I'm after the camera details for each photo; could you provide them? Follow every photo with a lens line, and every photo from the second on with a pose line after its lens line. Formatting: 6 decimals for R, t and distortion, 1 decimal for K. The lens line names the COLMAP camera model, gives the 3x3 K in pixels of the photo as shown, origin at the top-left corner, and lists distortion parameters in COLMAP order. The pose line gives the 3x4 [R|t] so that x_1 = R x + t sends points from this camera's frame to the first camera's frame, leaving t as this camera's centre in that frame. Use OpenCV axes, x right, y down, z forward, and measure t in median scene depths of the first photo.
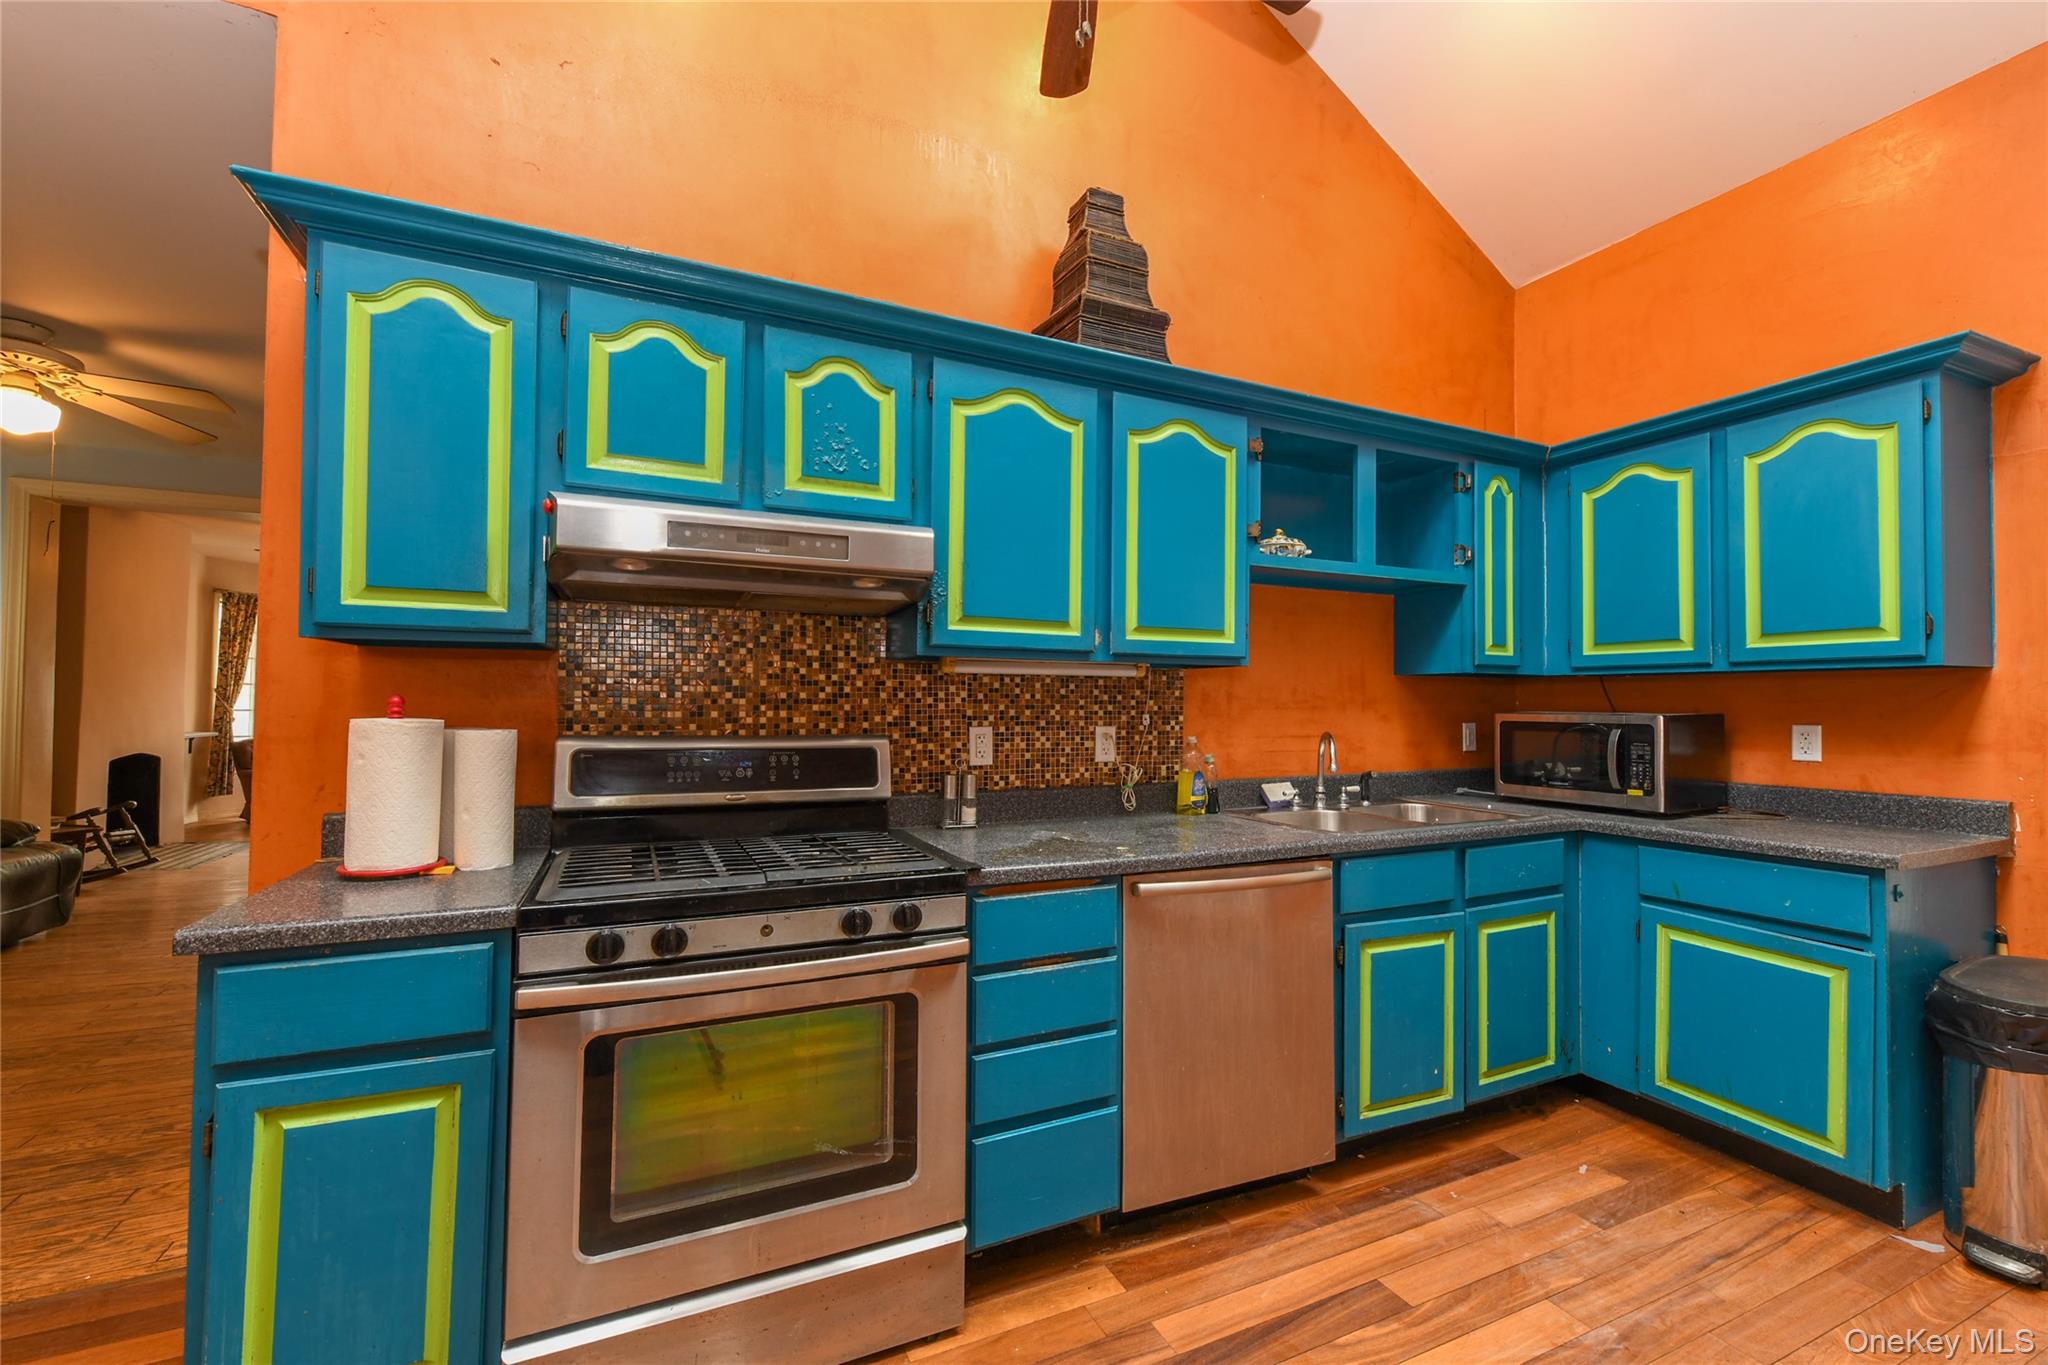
lens RADIAL K [[841.1, 0, 1028.7], [0, 841.1, 683.0], [0, 0, 1]] dist [-0.000847, -0.001123]
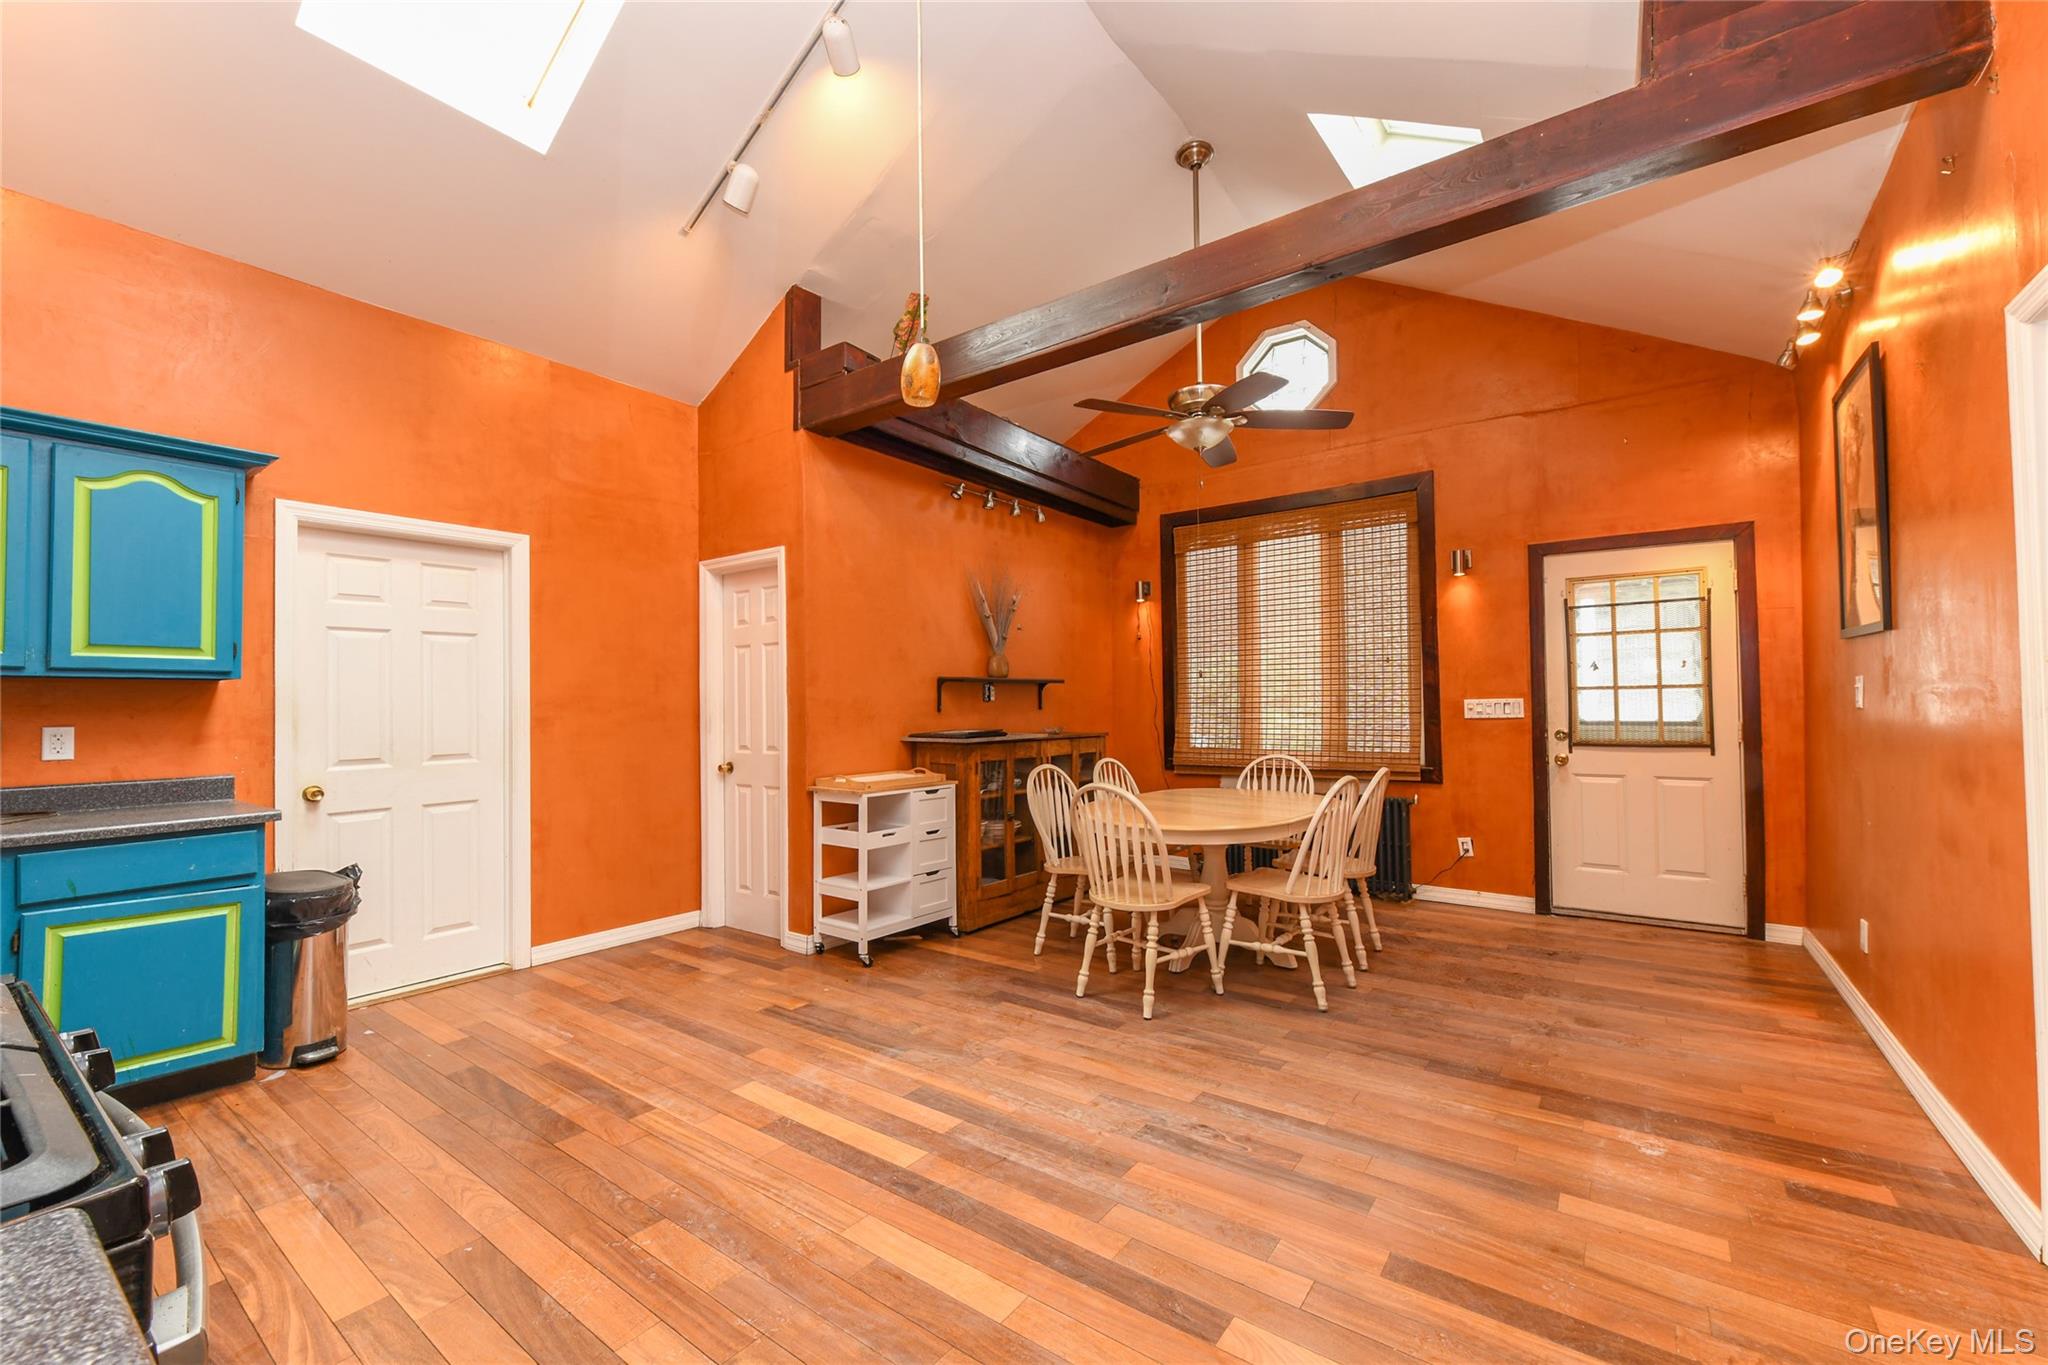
lens RADIAL K [[841.1, 0, 1030.8], [0, 841.1, 686.4], [0, 0, 1]] dist [-0.000847, -0.001123]
pose [[-0.484799, 0.016532, 0.874469, -0.723686], [-0.019780, 0.999358, -0.029859, 0.006526], [-0.874402, -0.031773, -0.484161, 0.482699]]
